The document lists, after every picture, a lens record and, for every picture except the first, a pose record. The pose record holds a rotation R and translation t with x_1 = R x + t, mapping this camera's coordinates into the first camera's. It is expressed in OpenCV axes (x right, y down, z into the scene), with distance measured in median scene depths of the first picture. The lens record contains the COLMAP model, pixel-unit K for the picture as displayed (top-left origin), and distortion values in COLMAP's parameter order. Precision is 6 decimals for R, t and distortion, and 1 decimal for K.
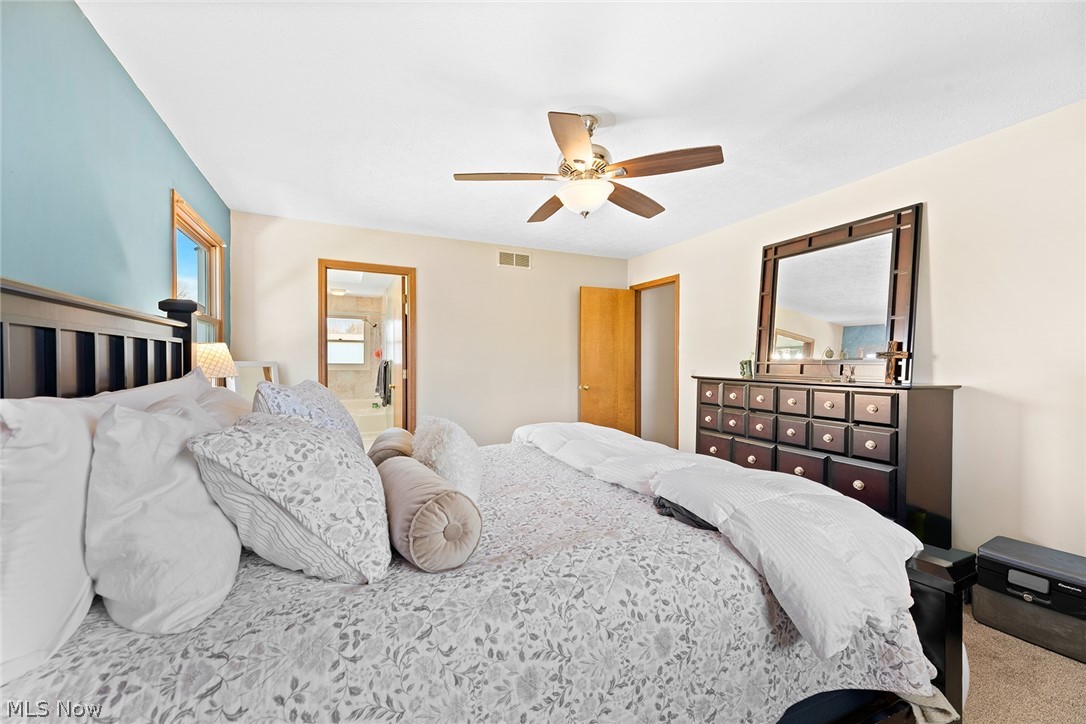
lens RADIAL K [[433.6, 0, 548.2], [0, 433.6, 366.5], [0, 0, 1]] dist [0.012420, 0.000367]
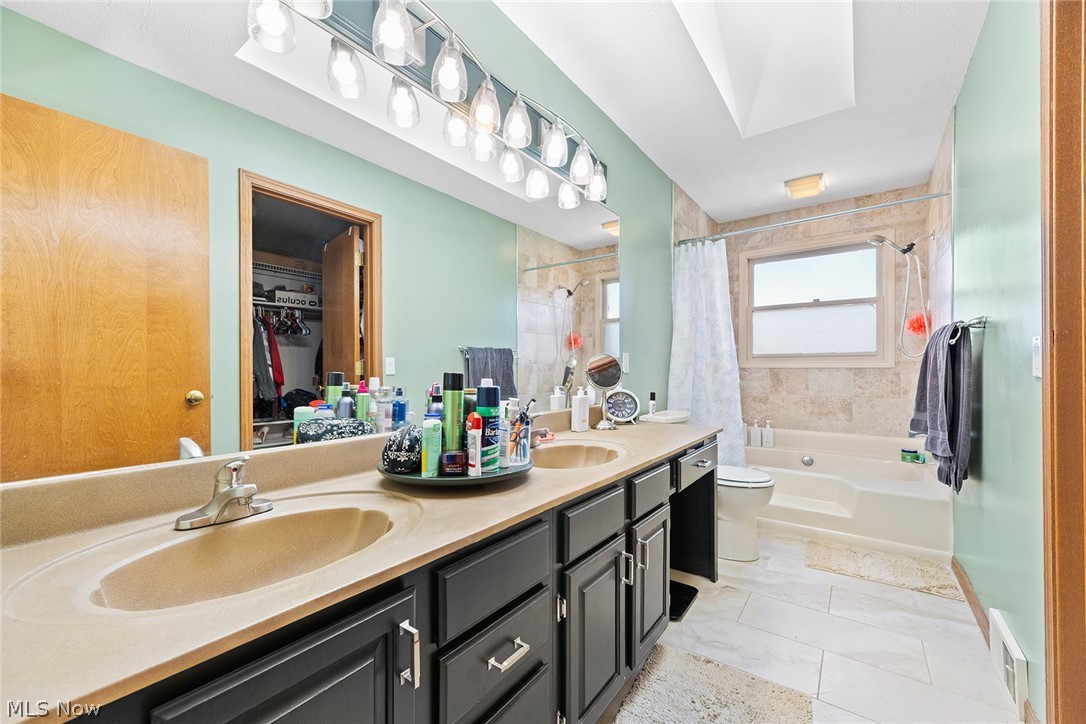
lens RADIAL K [[426.1, 0, 539.8], [0, 426.1, 367.1], [0, 0, 1]] dist [0.002835, 0.000070]
pose [[0.461452, -0.009699, -0.887112, -0.441086], [-0.001841, 0.999928, -0.011890, 0.029974], [0.887163, 0.007120, 0.461401, 1.105766]]
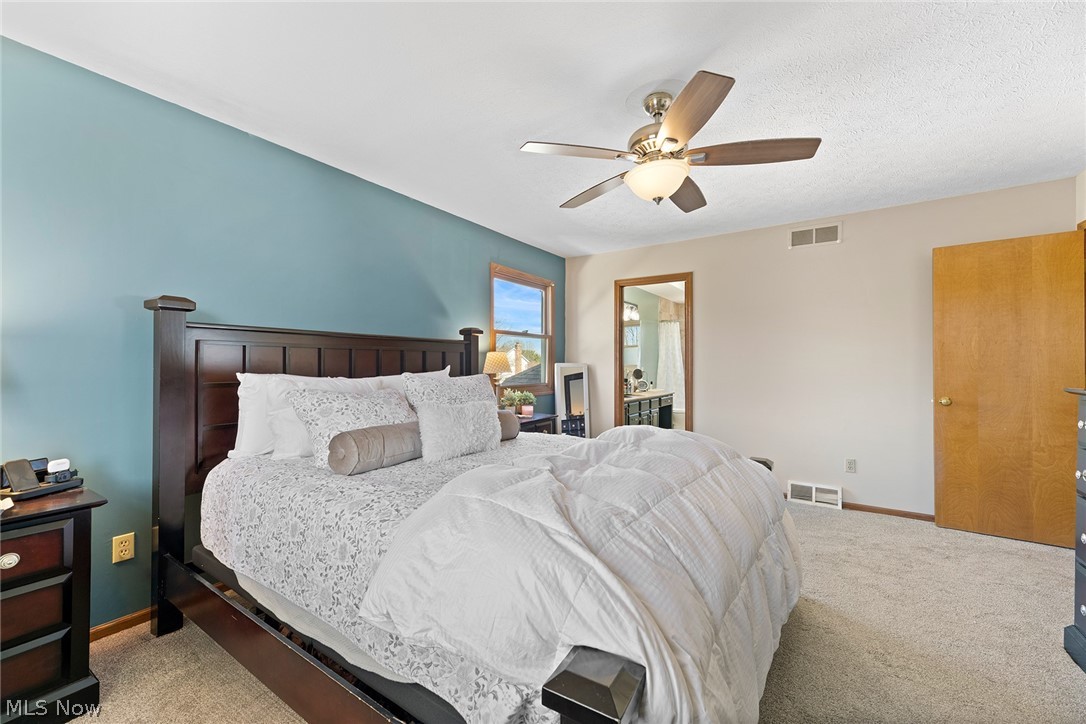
lens RADIAL K [[433.6, 0, 548.2], [0, 433.6, 366.5], [0, 0, 1]] dist [0.012420, 0.000367]
pose [[0.520330, 0.003386, -0.853958, 0.437372], [-0.008166, 0.999966, -0.001011, 0.001347], [0.853926, 0.007500, 0.520340, 0.191946]]
